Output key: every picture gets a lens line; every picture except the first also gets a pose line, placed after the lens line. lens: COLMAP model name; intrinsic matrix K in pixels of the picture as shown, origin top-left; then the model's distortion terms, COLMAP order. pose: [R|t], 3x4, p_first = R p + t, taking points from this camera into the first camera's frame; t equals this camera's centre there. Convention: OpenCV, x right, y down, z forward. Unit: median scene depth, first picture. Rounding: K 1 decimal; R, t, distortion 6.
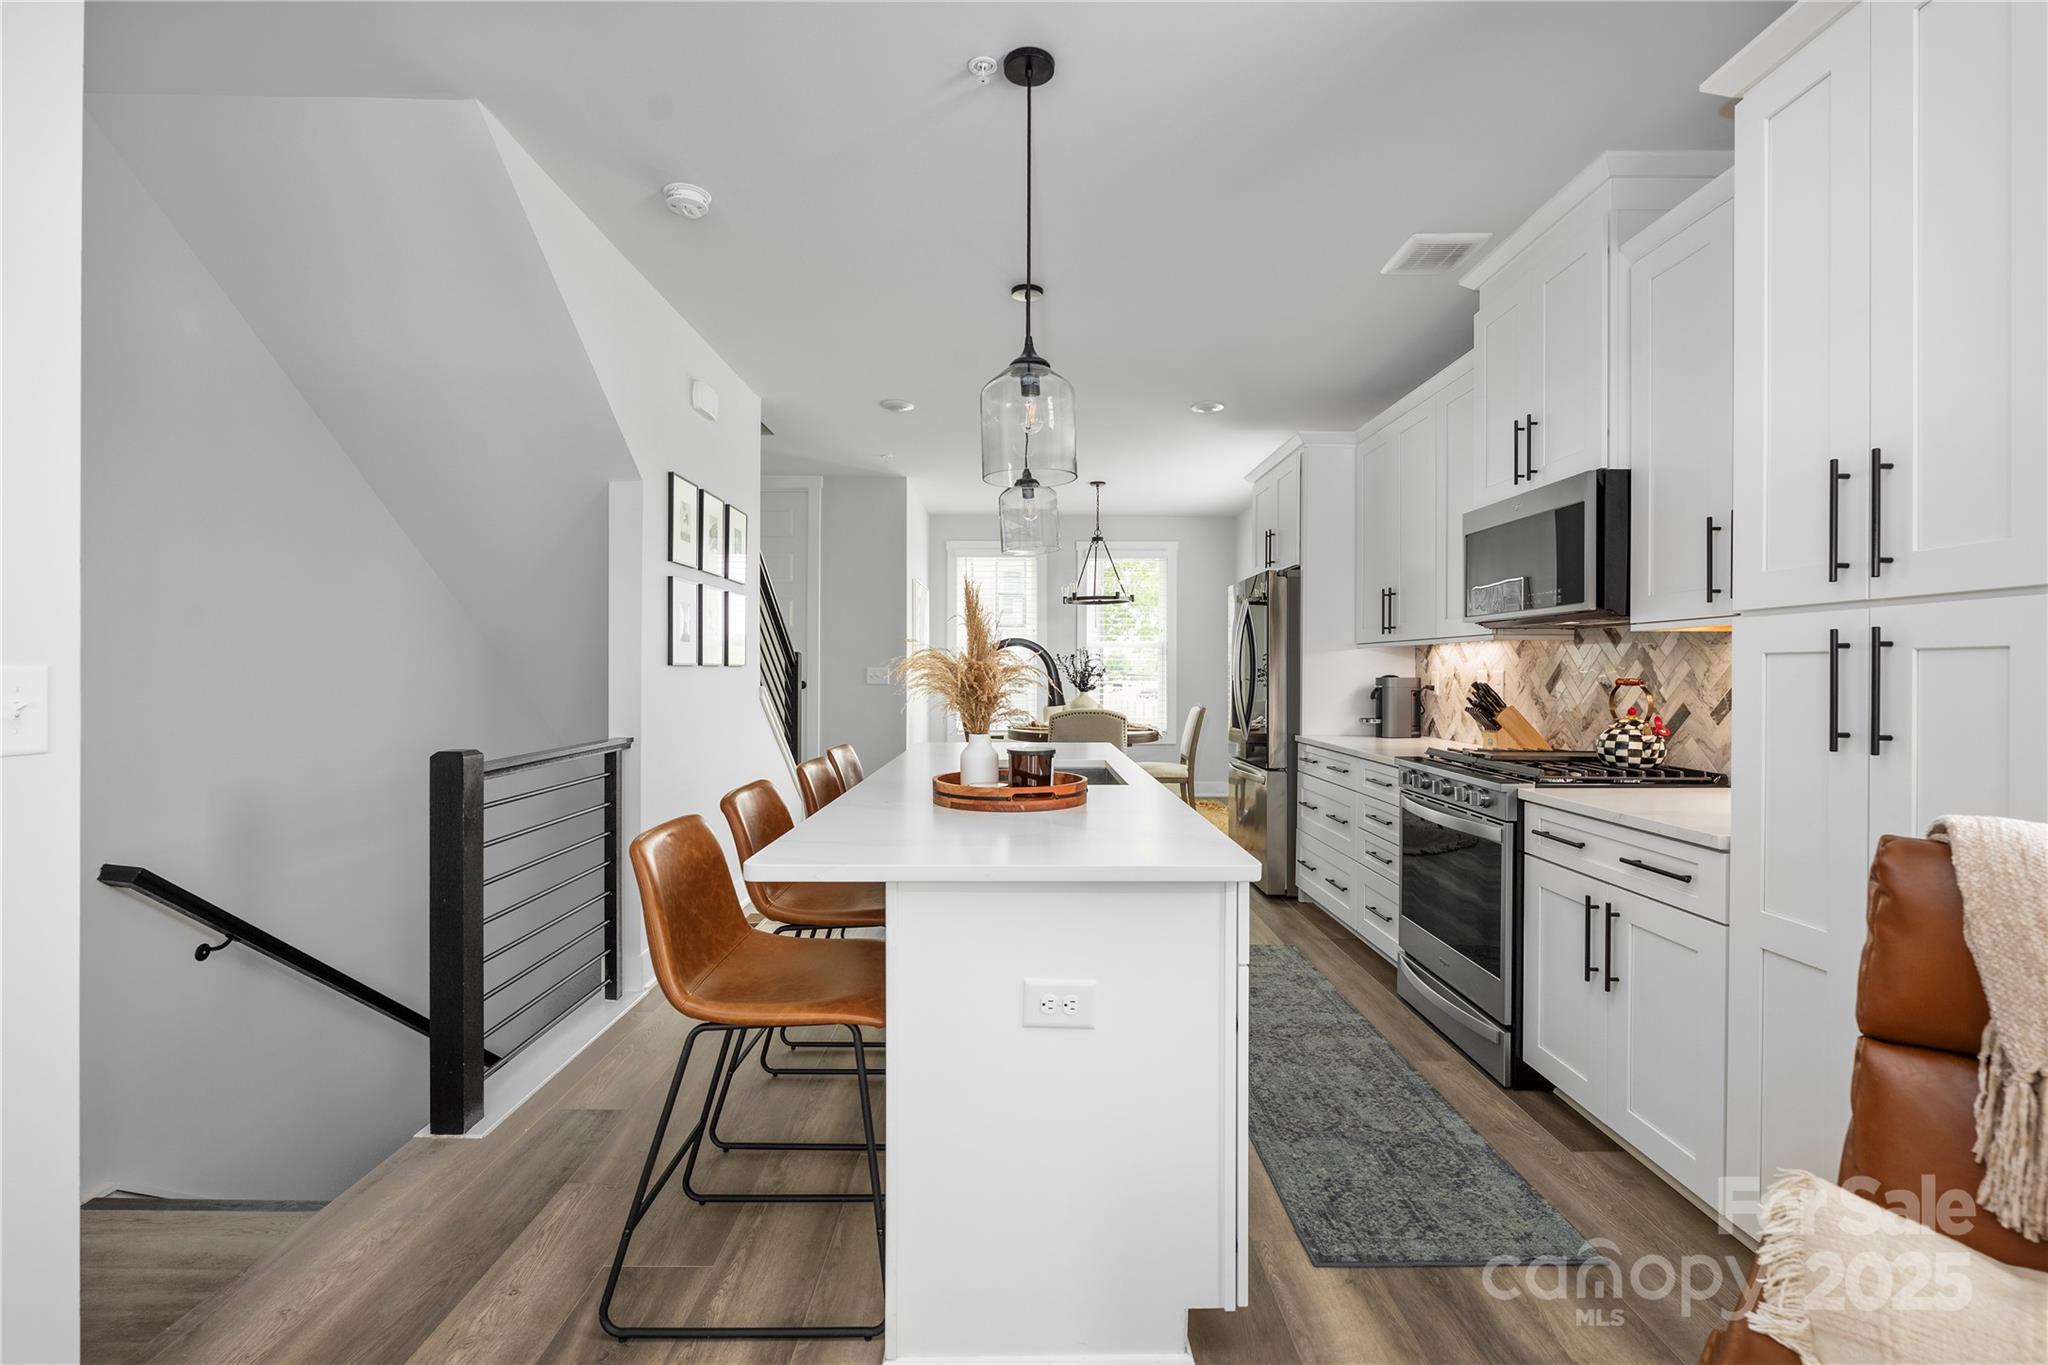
lens RADIAL K [[893.4, 0, 1027.3], [0, 893.4, 668.1], [0, 0, 1]] dist [-0.004007, 0.000405]
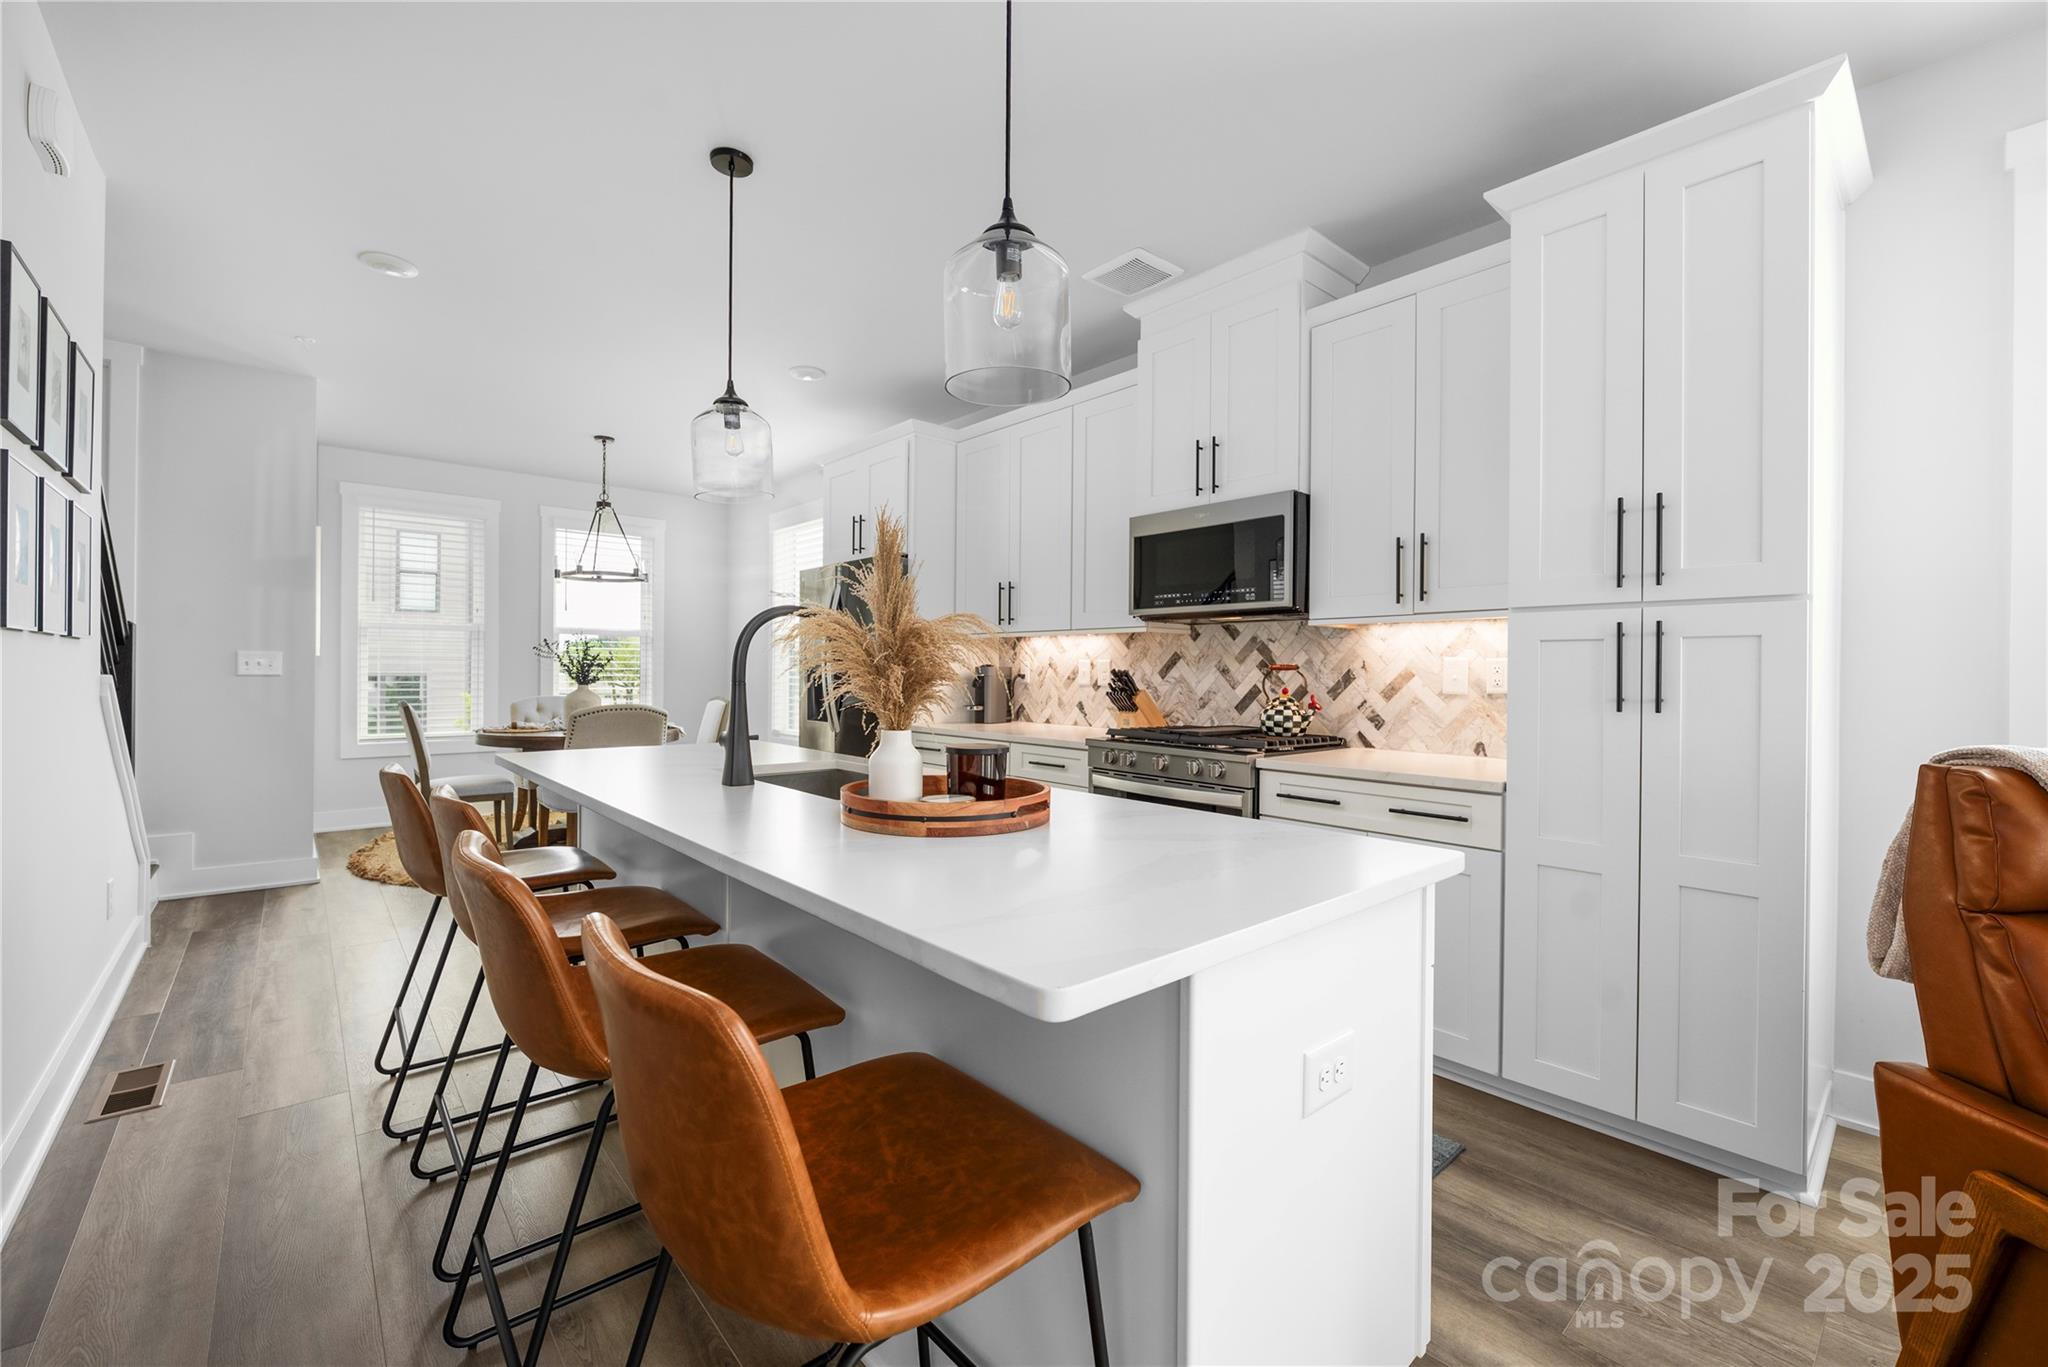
lens RADIAL K [[838.4, 0, 1024.7], [0, 838.4, 672.1], [0, 0, 1]] dist [-0.003980, 0.000309]
pose [[0.758078, 0.002773, 0.652158, -0.327663], [-0.008146, 0.999953, 0.005218, 0.017746], [-0.652113, -0.009268, 0.758066, 0.330332]]
